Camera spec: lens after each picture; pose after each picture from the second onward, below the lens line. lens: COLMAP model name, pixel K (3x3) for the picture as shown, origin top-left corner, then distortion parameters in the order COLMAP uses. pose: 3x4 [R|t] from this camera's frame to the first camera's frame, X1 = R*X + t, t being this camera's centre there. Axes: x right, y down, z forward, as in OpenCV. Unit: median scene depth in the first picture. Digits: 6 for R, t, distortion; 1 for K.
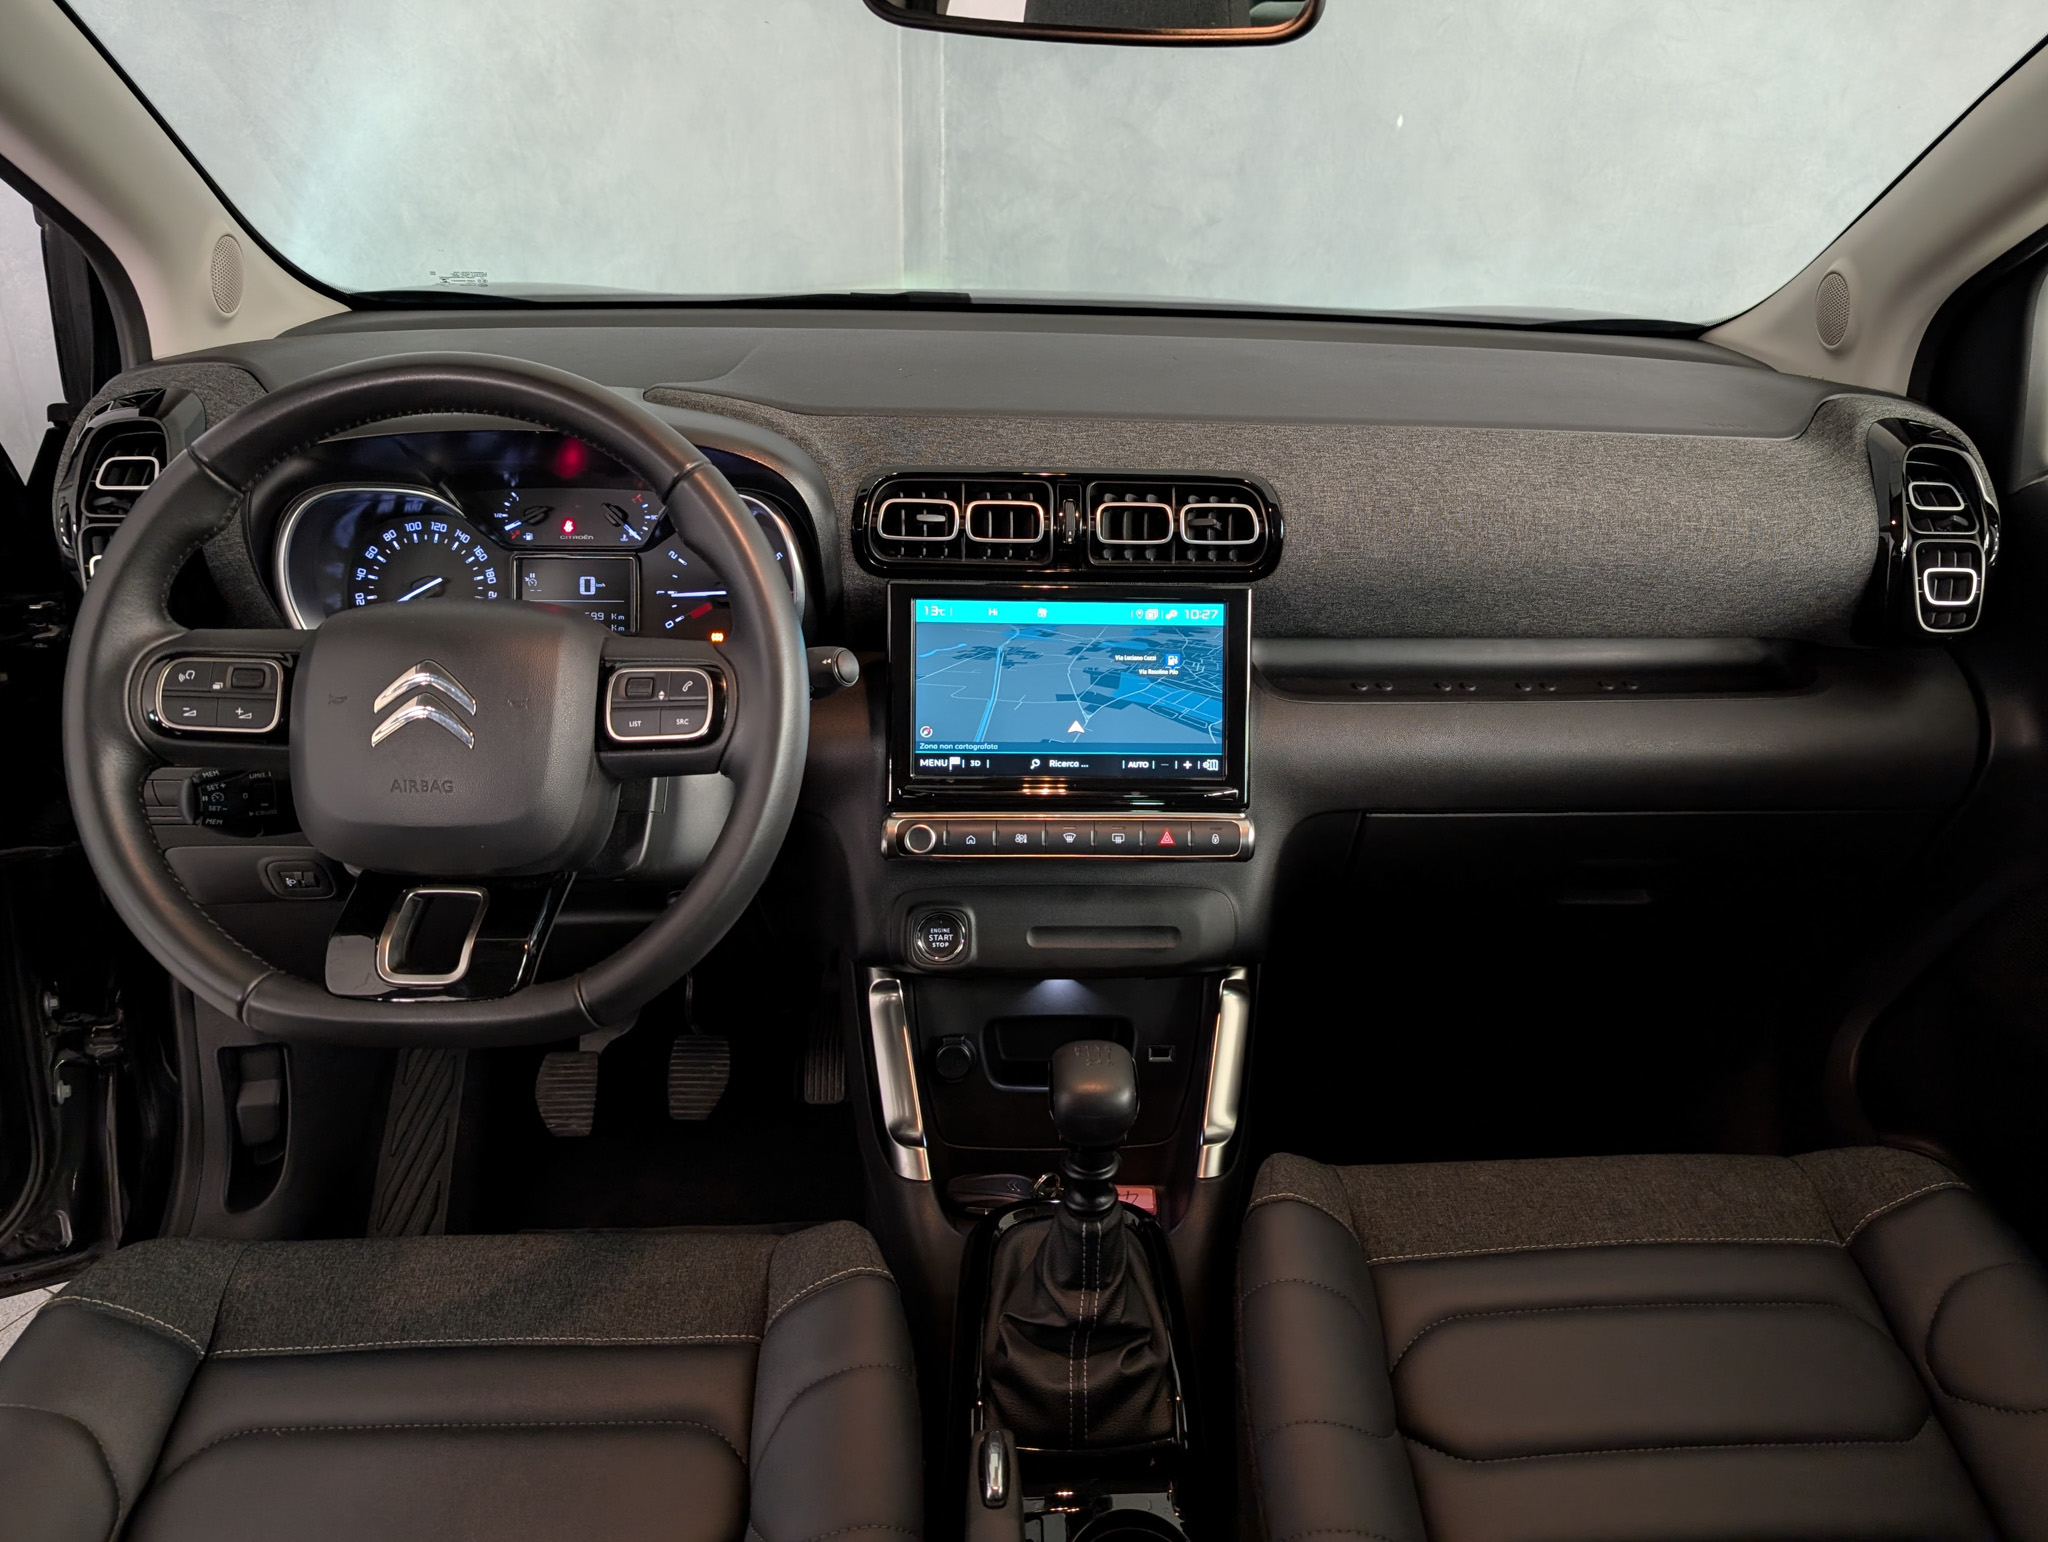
lens RADIAL K [[1569.2, 0, 1032.5], [0, 1569.2, 763.1], [0, 0, 1]] dist [0.000693, -0.001231]
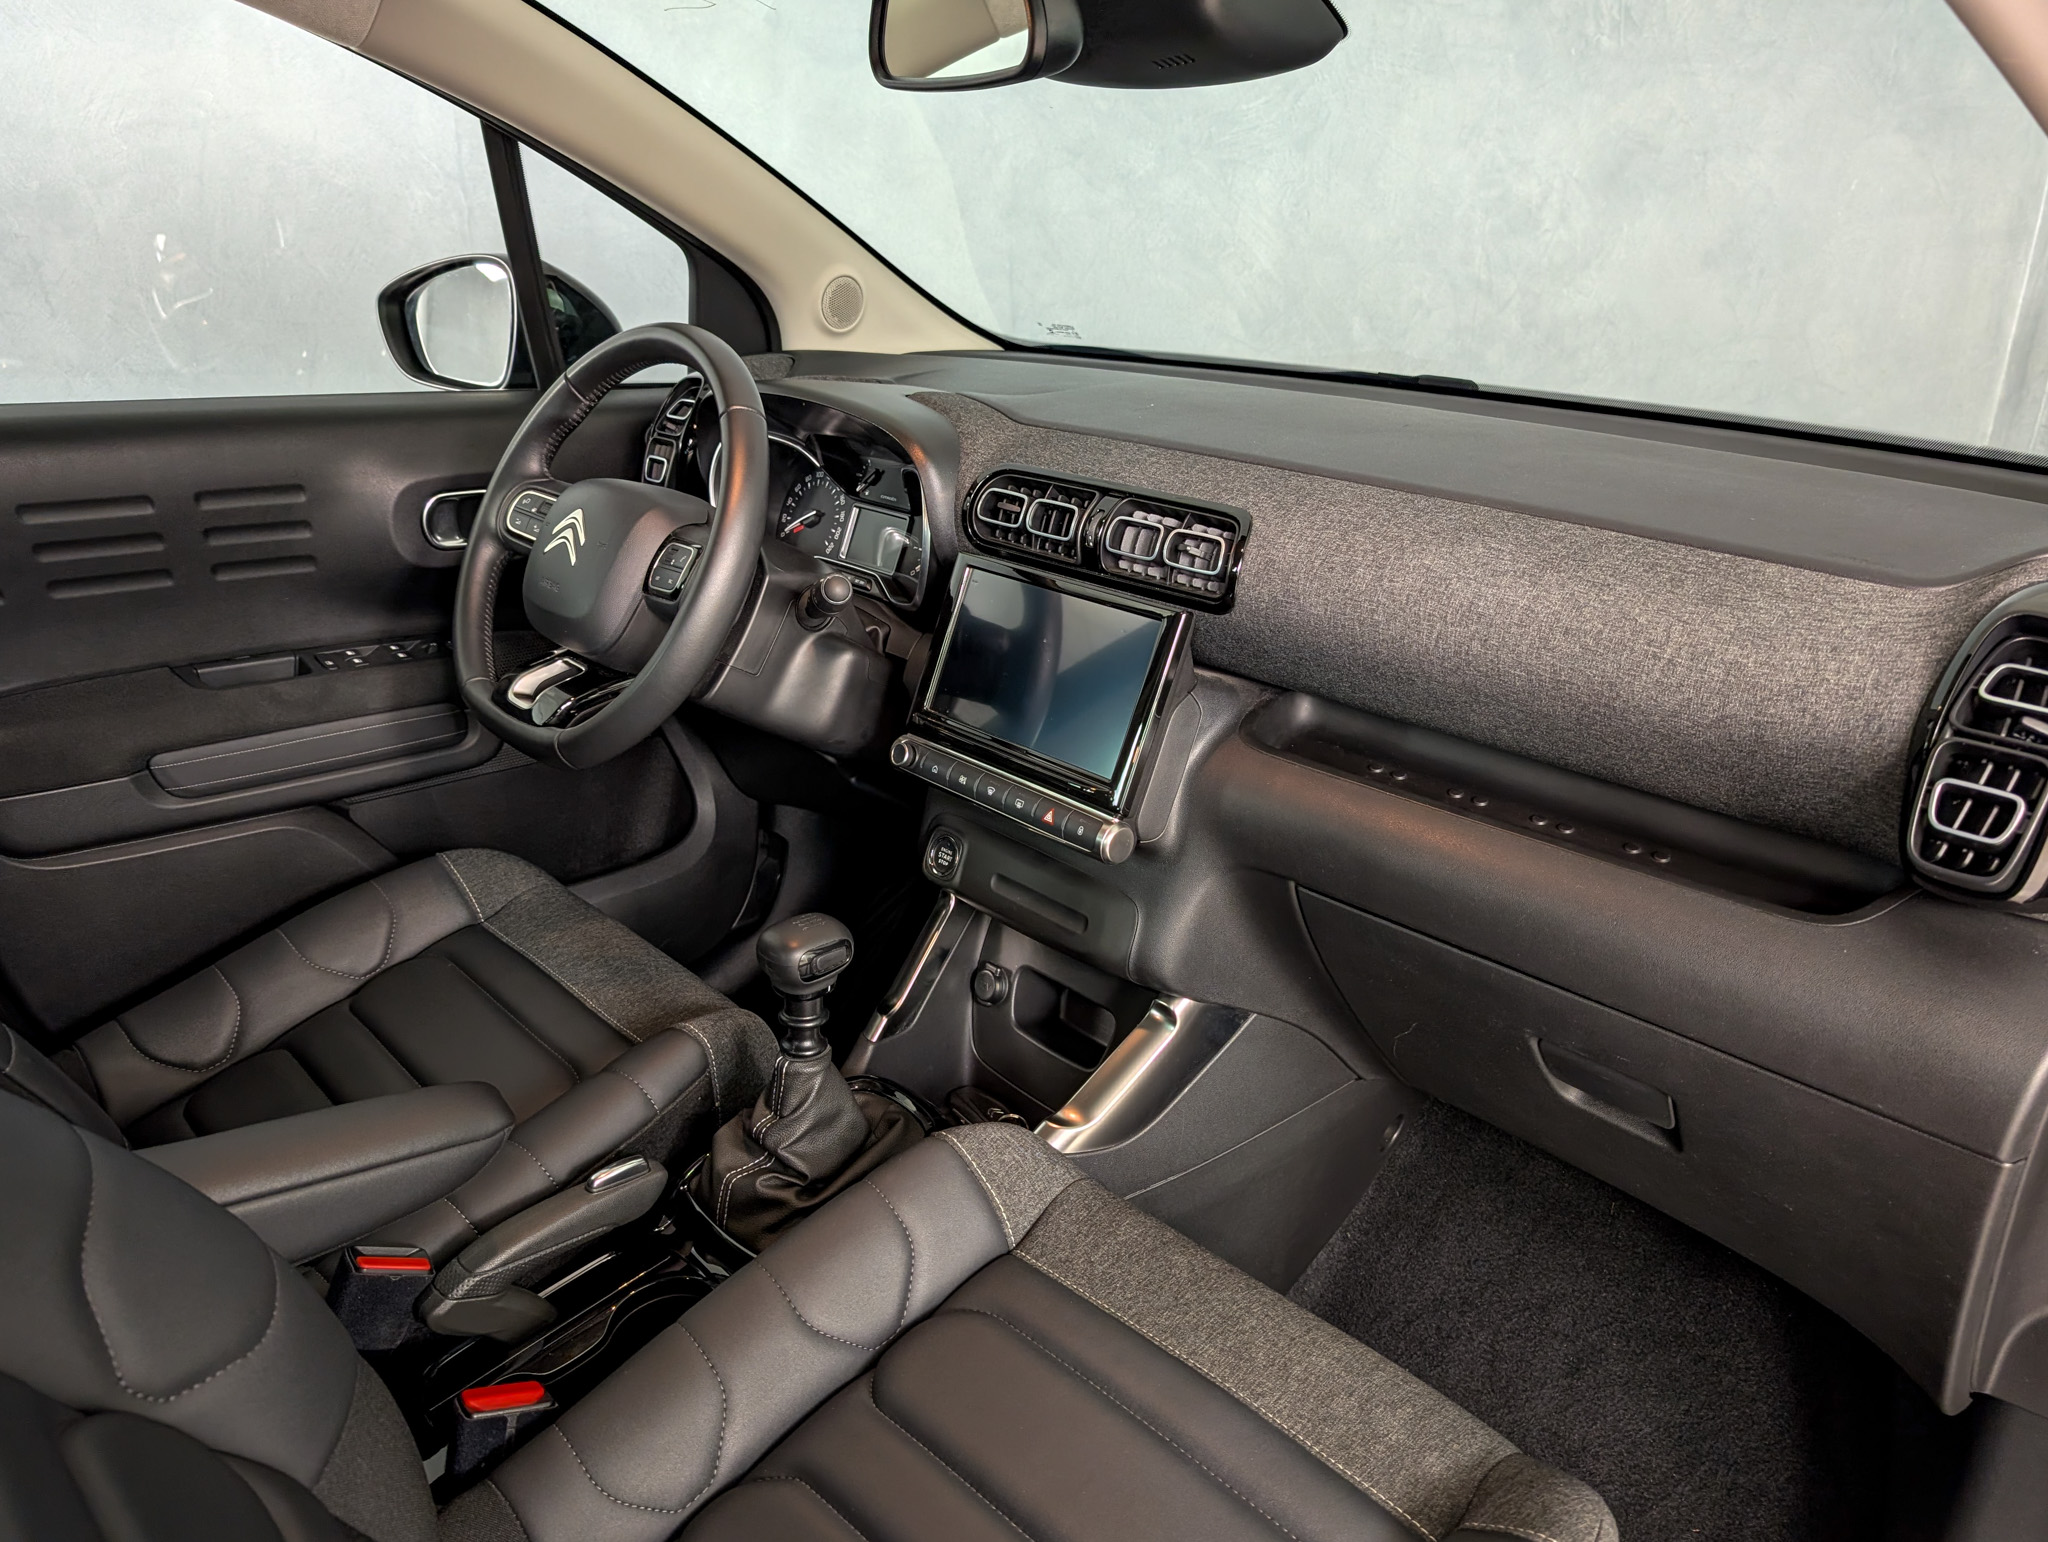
lens RADIAL K [[1449.4, 0, 975.8], [0, 1449.4, 769.1], [0, 0, 1]] dist [0.003832, 0.005852]
pose [[0.639933, 0.268078, -0.720153, 0.752869], [-0.318847, 0.945323, 0.068569, -0.035223], [0.699159, 0.185739, 0.690419, 0.257961]]
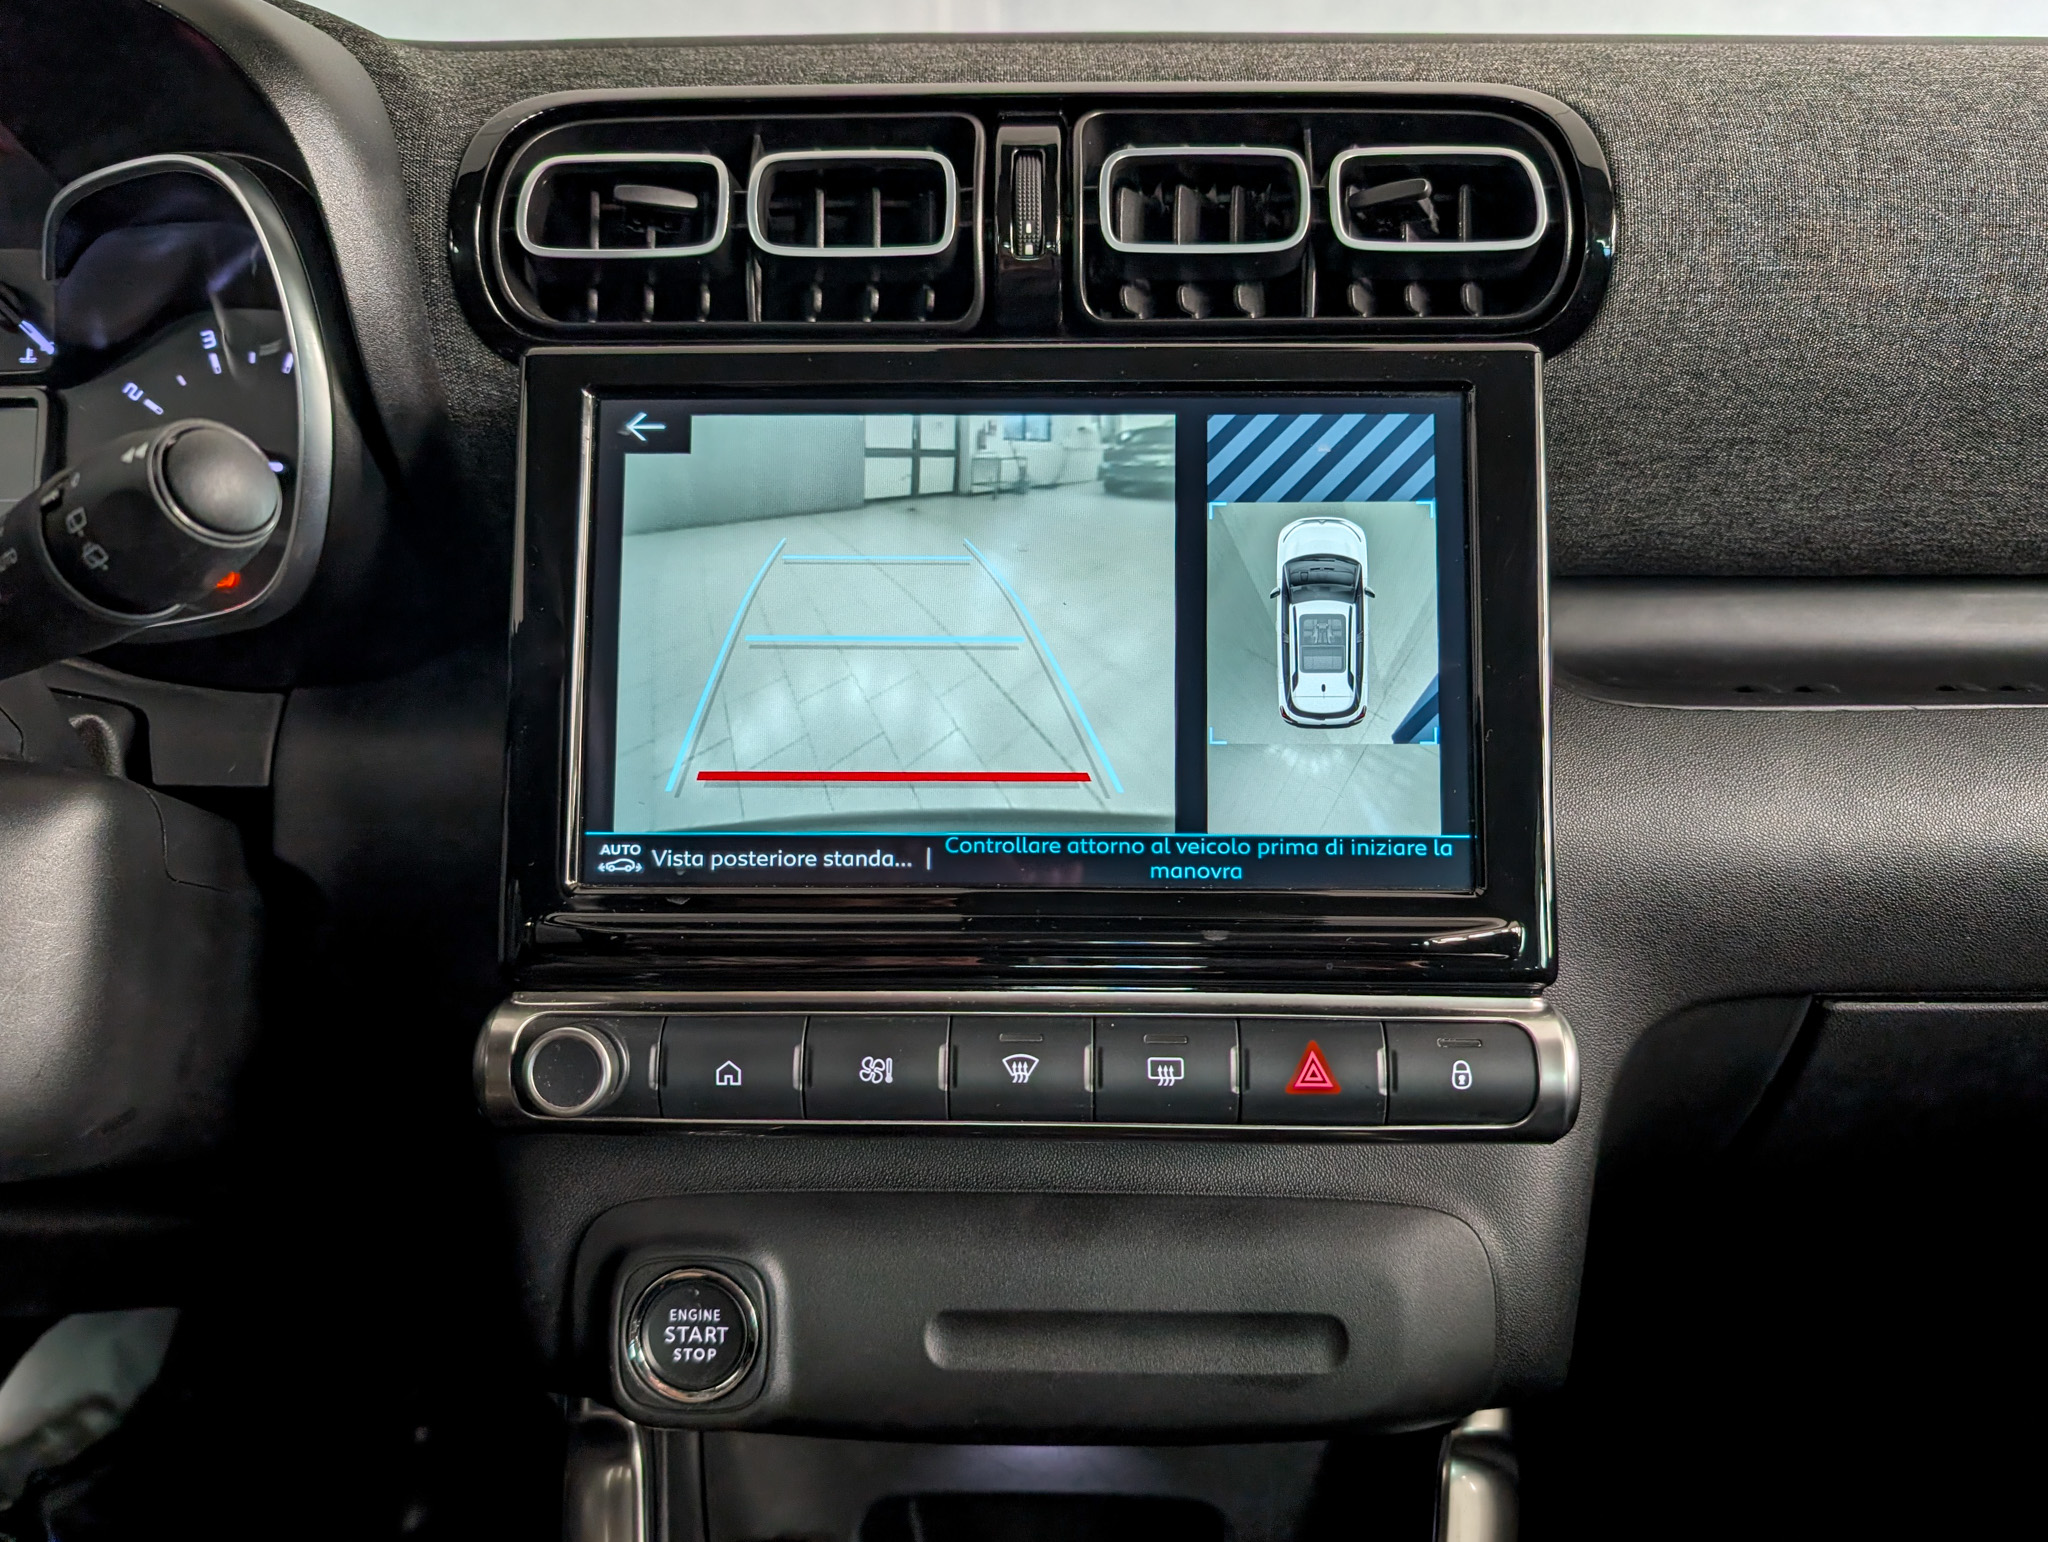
lens RADIAL K [[1569.2, 0, 1032.5], [0, 1569.2, 763.1], [0, 0, 1]] dist [0.000693, -0.001231]
pose [[0.998761, -0.004643, -0.049543, 0.041891], [-0.001646, 0.992010, -0.126148, 0.024413], [0.049733, 0.126073, 0.990774, 0.641913]]
